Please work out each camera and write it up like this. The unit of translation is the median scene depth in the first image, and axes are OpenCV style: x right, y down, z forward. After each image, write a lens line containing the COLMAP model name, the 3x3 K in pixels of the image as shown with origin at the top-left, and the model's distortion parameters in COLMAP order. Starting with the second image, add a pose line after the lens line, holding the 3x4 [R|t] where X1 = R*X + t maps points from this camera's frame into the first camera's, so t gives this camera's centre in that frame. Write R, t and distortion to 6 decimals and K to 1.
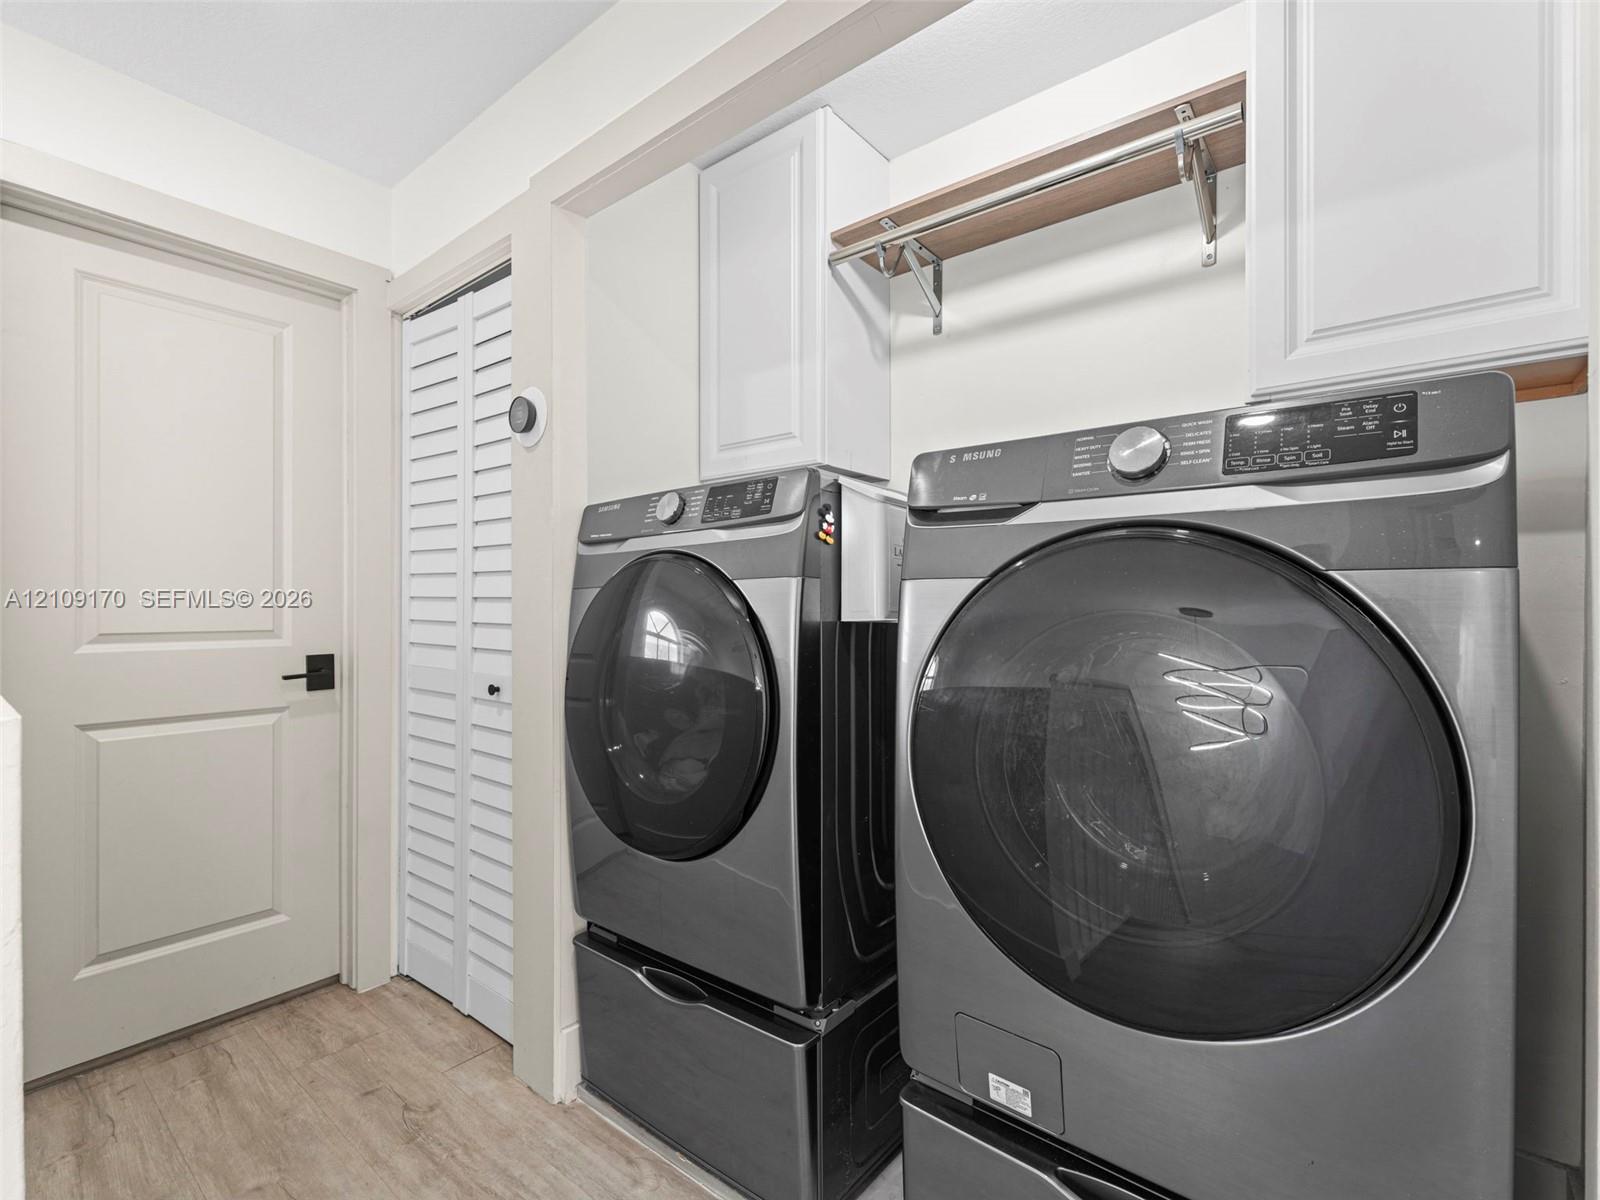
lens RADIAL K [[721.8, 0, 798.0], [0, 721.8, 599.1], [0, 0, 1]] dist [0.000888, -0.000033]
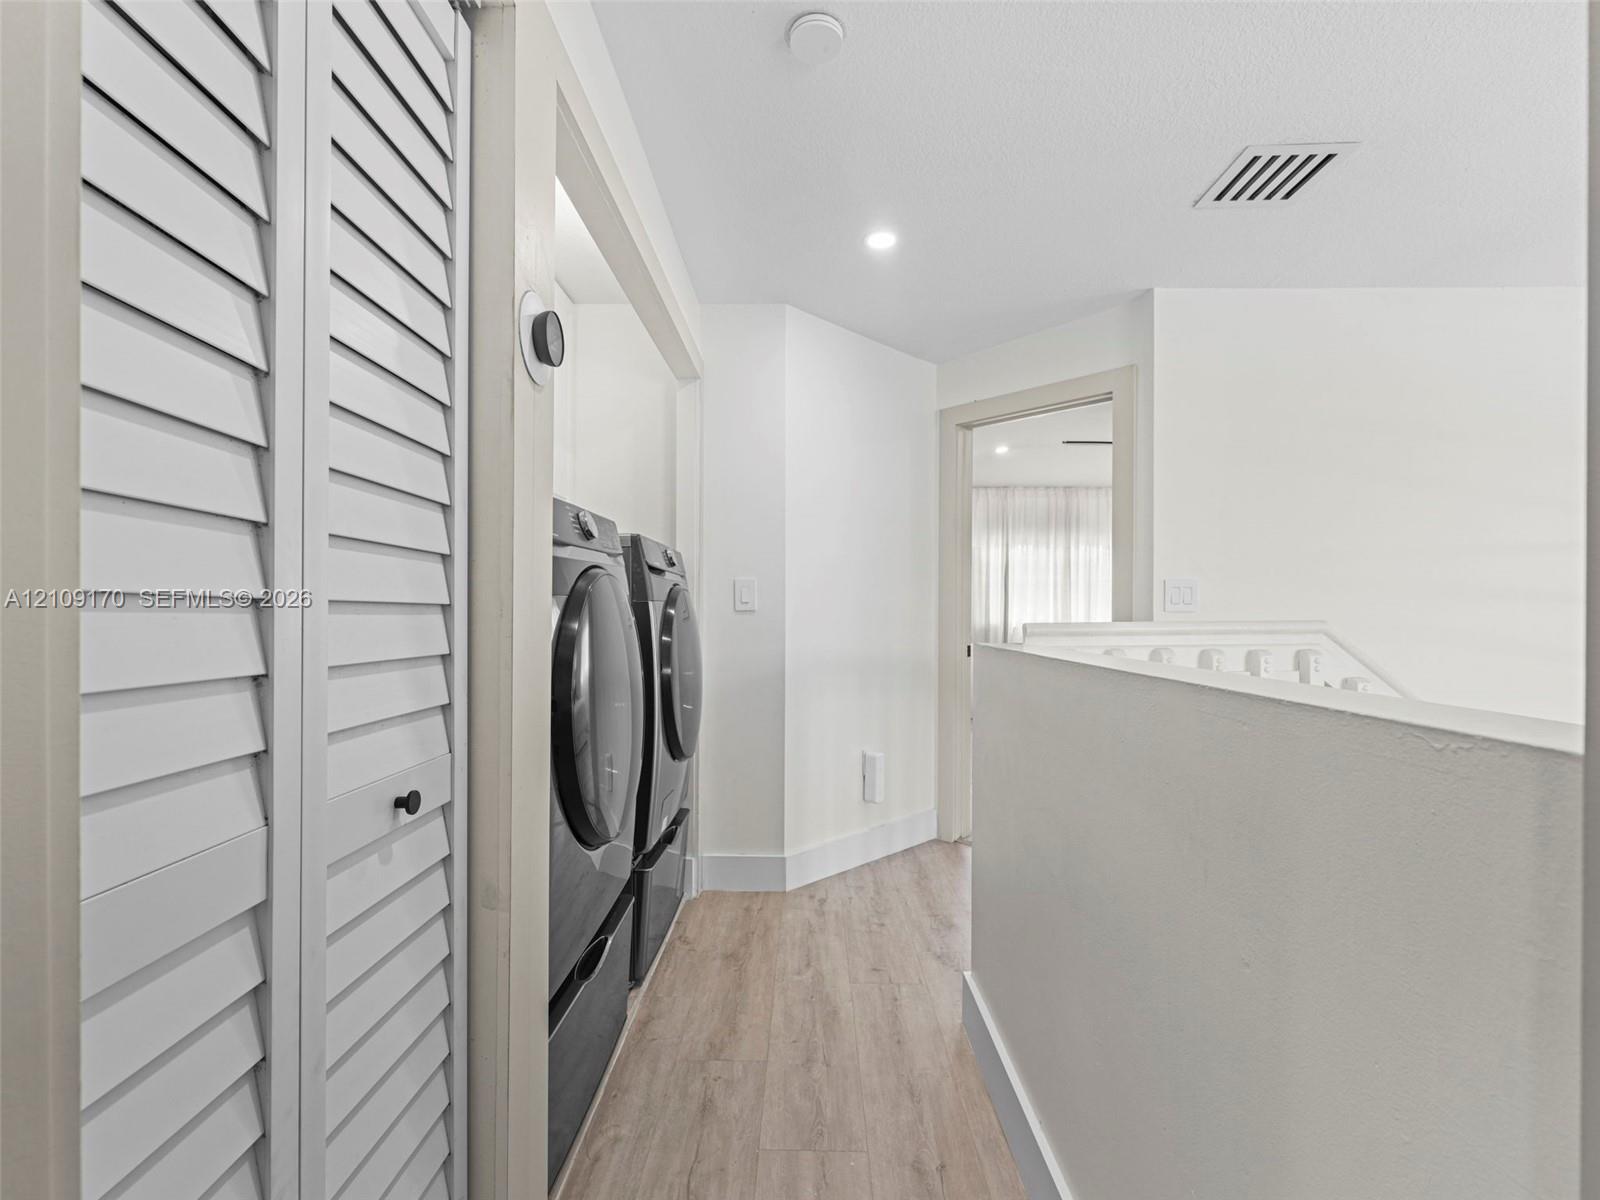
lens RADIAL K [[721.8, 0, 798.0], [0, 721.8, 599.1], [0, 0, 1]] dist [0.000888, -0.000033]
pose [[-0.620740, 0.012562, 0.783916, -1.189451], [-0.007967, 0.999719, -0.022329, 0.005854], [-0.783976, -0.020106, -0.620466, 1.389654]]
